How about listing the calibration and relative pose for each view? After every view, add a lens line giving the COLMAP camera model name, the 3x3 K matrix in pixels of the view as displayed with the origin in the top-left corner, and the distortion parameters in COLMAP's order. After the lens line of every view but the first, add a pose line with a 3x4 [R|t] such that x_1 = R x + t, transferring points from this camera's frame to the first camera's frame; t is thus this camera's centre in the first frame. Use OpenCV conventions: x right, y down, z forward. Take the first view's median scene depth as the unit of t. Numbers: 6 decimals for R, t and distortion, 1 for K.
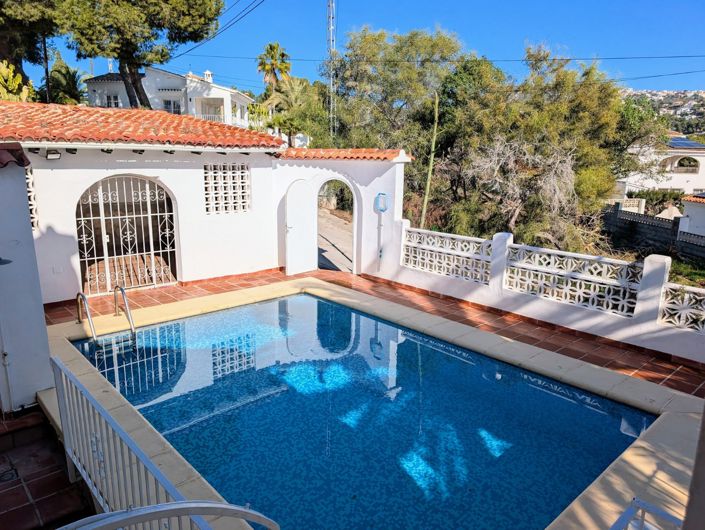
lens RADIAL K [[498.7, 0, 352.5], [0, 498.7, 265.0], [0, 0, 1]] dist [0.004202, -0.000916]
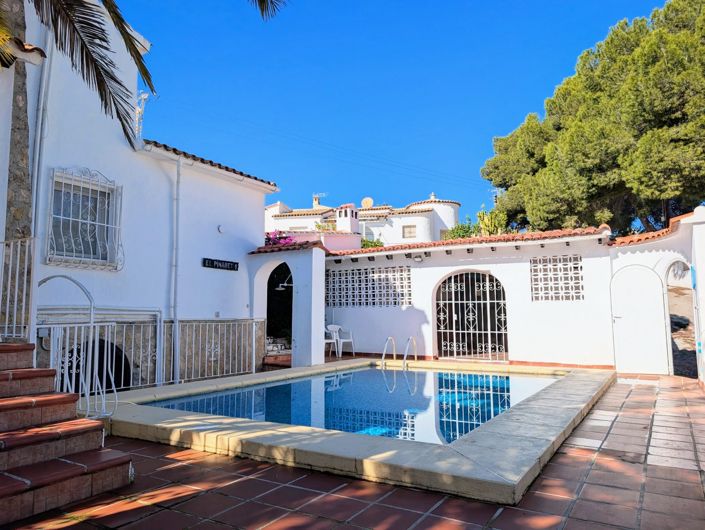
lens RADIAL K [[498.7, 0, 352.5], [0, 498.7, 265.0], [0, 0, 1]] dist [0.004202, -0.000916]
pose [[0.261373, -0.124912, -0.957121, 0.739324], [-0.203239, 0.962239, -0.181081, 0.111438], [0.943598, 0.241854, 0.226116, 0.376827]]
